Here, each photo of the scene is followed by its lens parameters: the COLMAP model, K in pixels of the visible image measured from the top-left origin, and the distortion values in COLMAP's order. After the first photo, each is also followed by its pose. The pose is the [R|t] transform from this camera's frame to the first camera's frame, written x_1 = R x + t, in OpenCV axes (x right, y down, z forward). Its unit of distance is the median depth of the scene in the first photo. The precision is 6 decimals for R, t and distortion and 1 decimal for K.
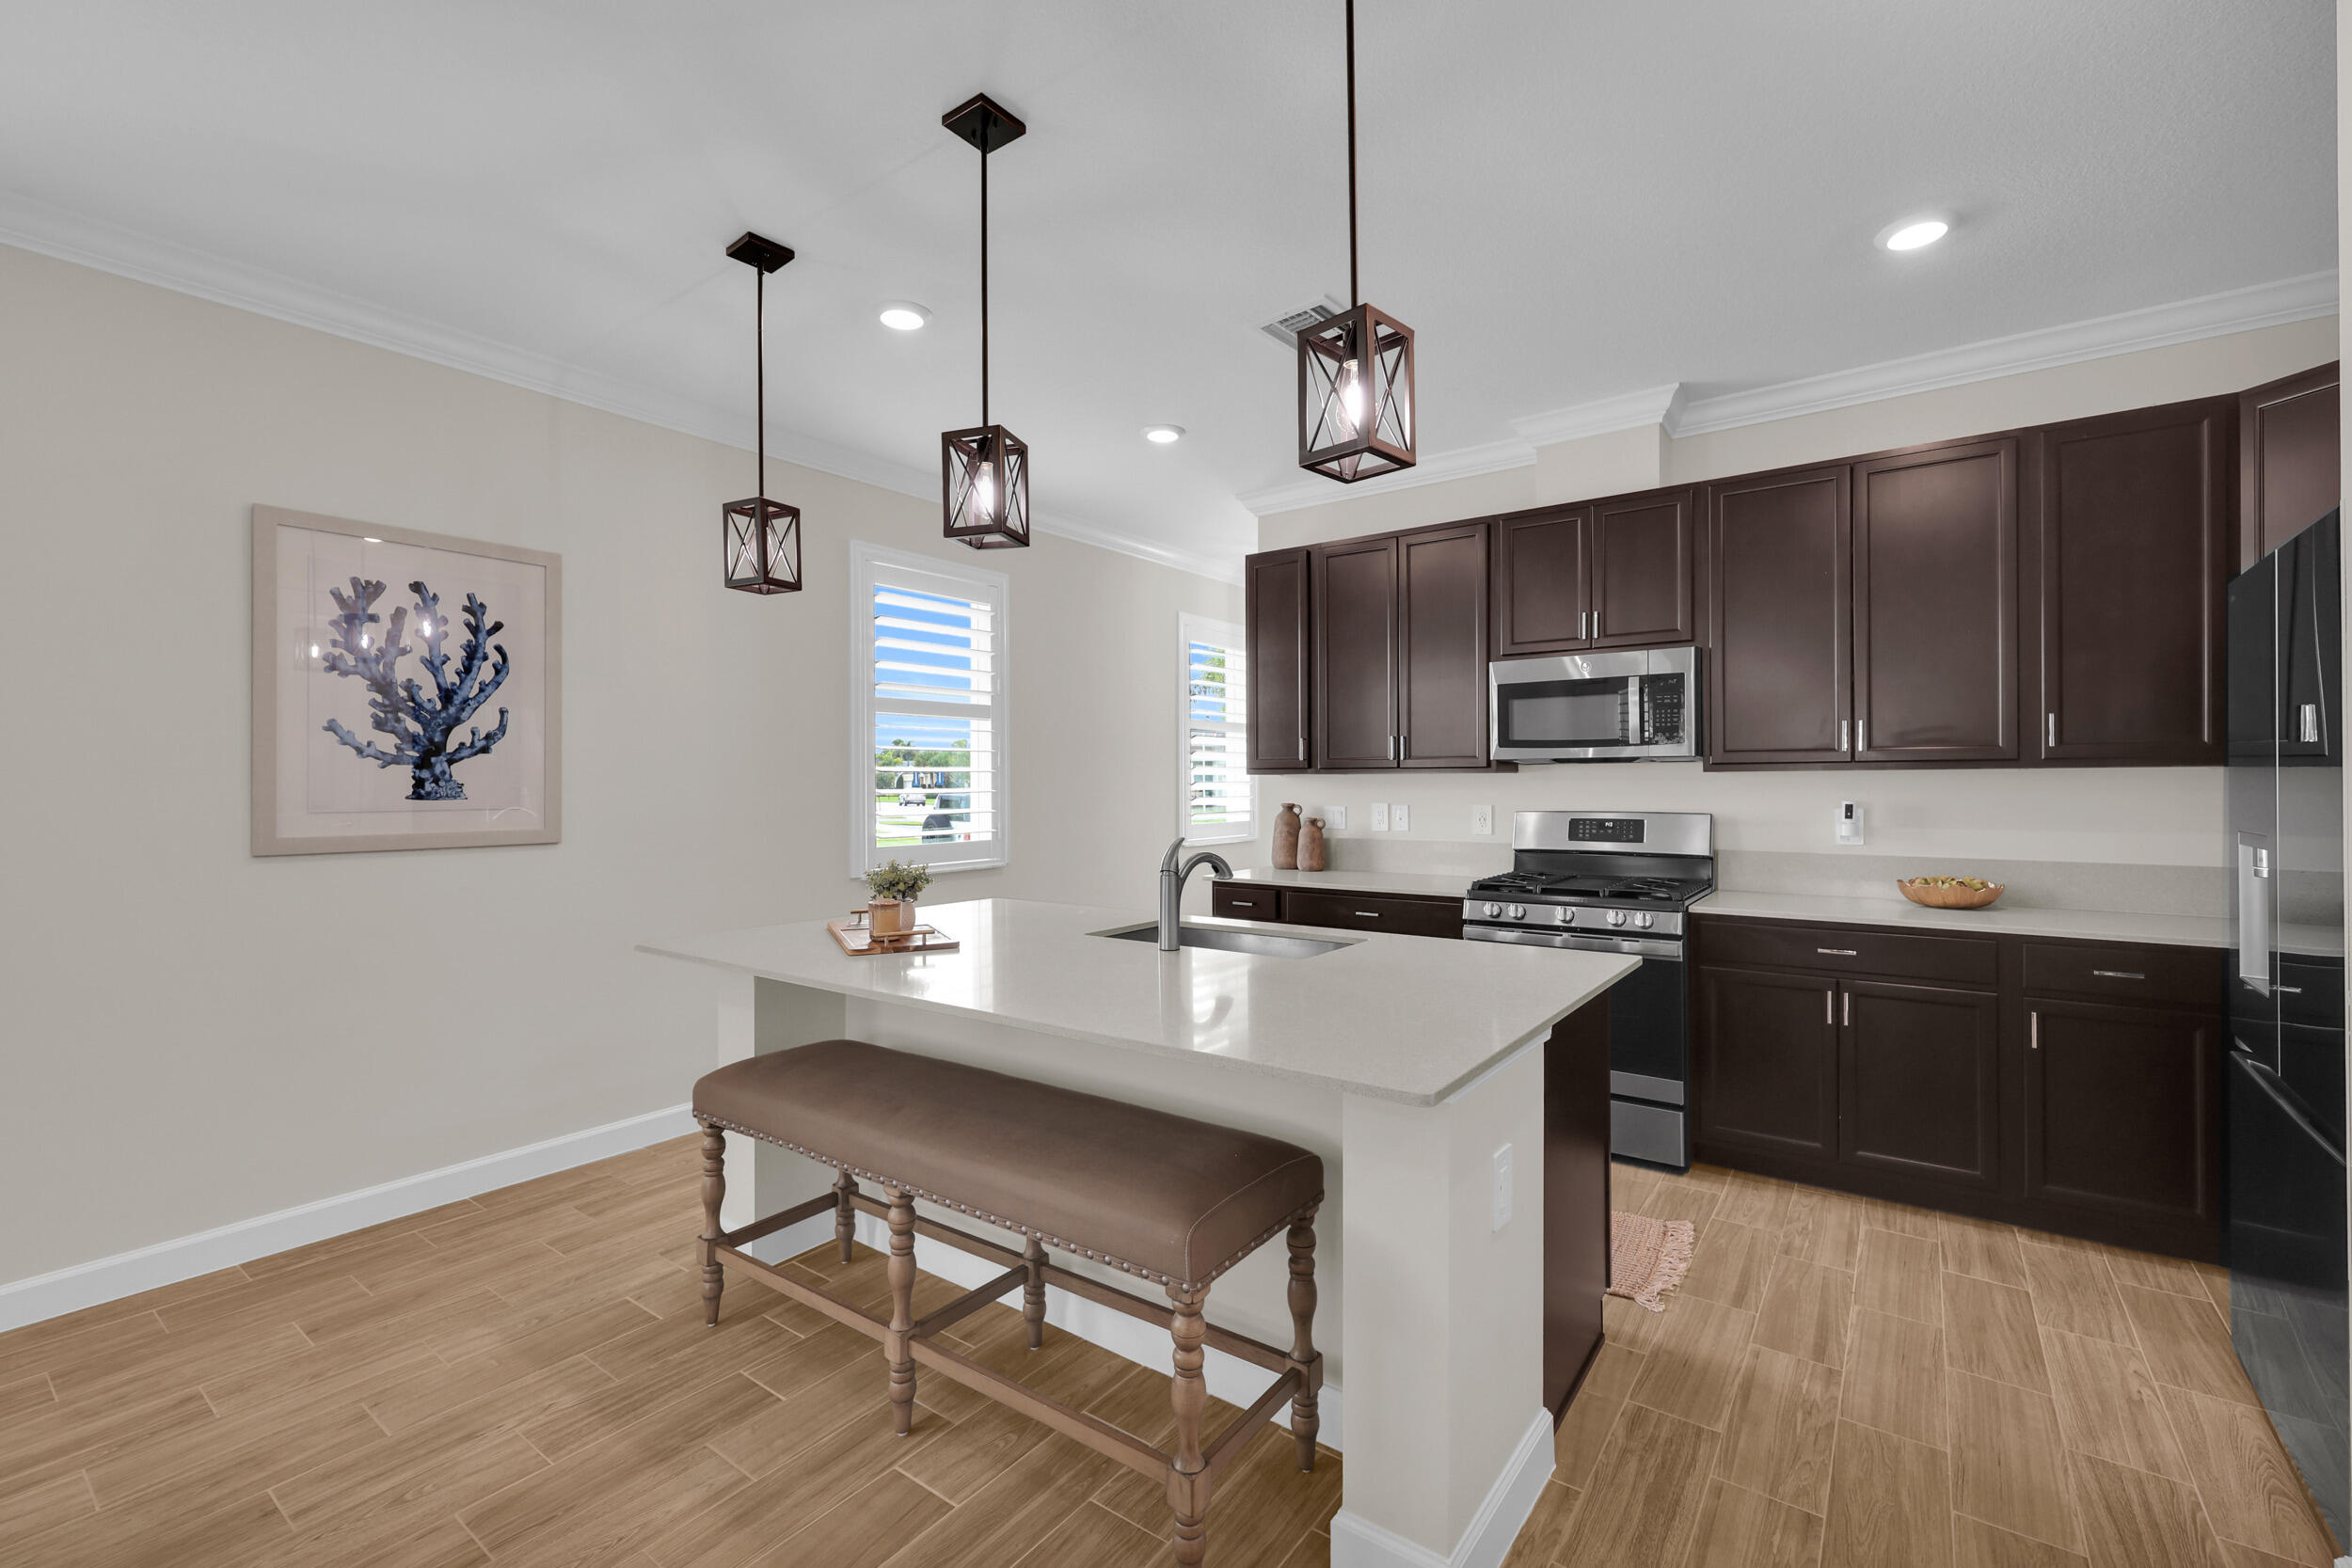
lens RADIAL K [[995.7, 0, 1172.9], [0, 995.7, 778.3], [0, 0, 1]] dist [0.001244, 0.000224]
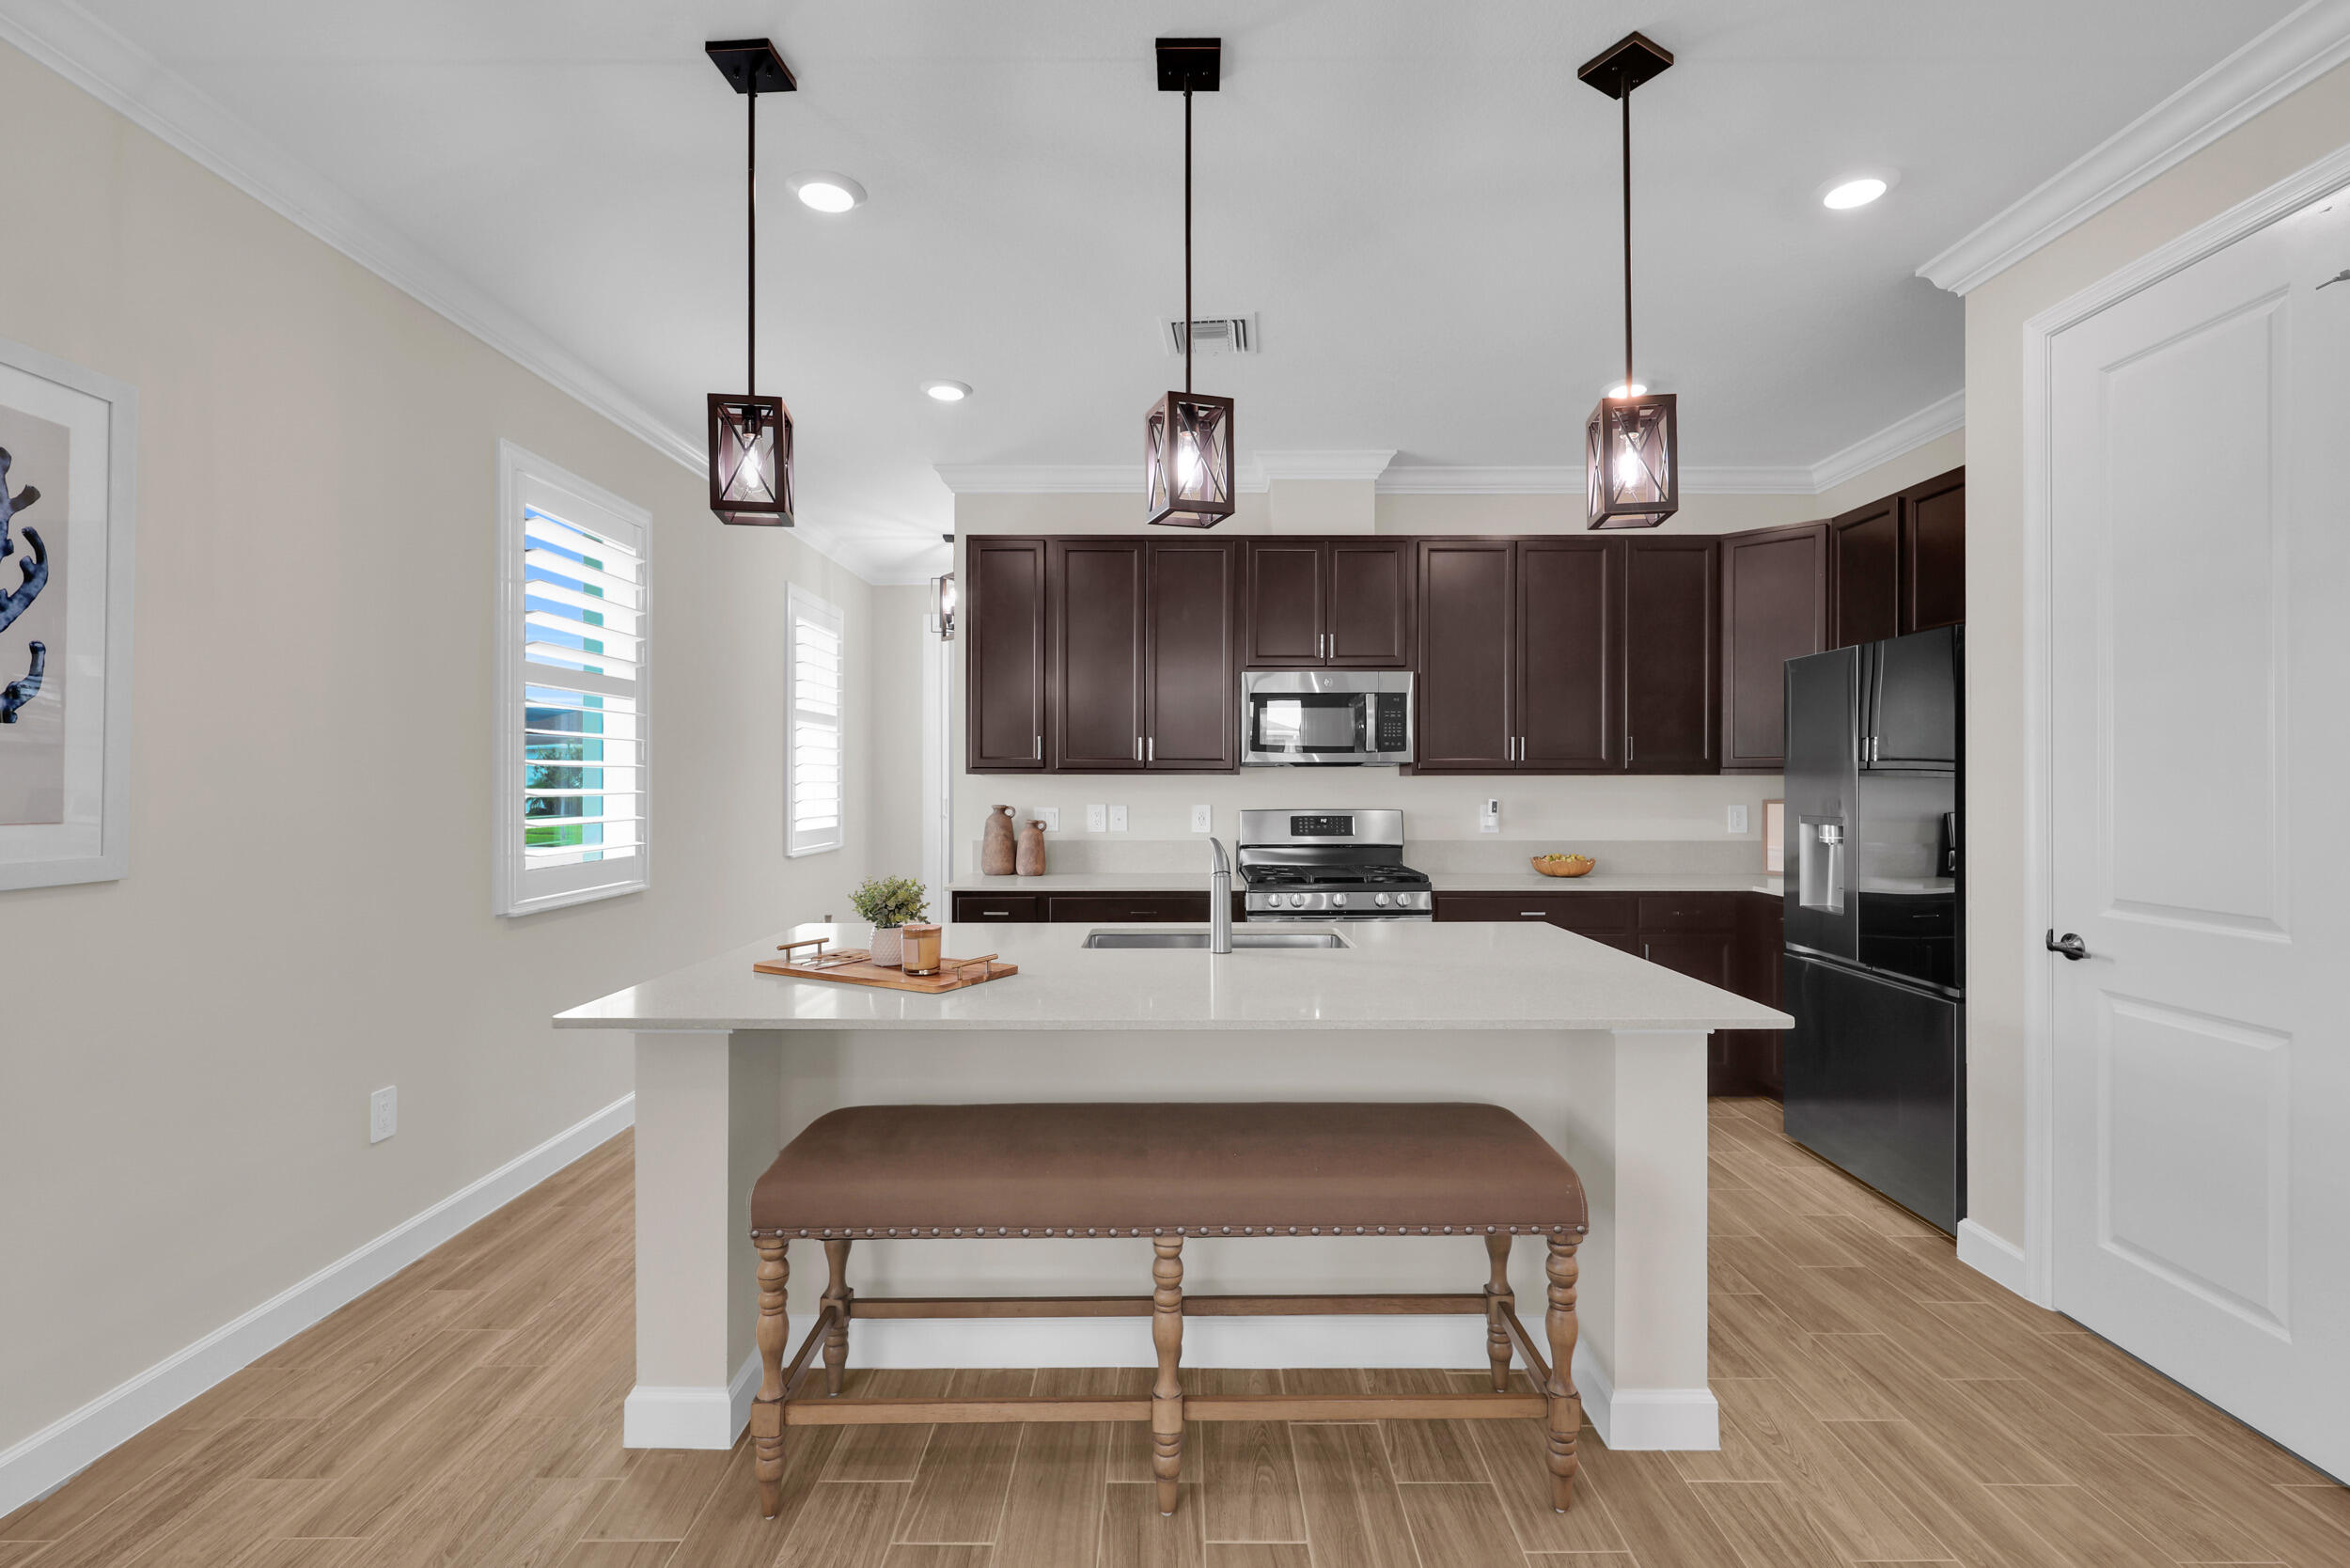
lens RADIAL K [[1059.2, 0, 1177.1], [0, 1059.2, 779.3], [0, 0, 1]] dist [-0.000079, -0.000271]
pose [[0.806792, 0.006705, 0.590797, -0.453209], [-0.006493, 0.999976, -0.002481, 0.003163], [-0.590800, -0.001834, 0.806816, 0.127977]]
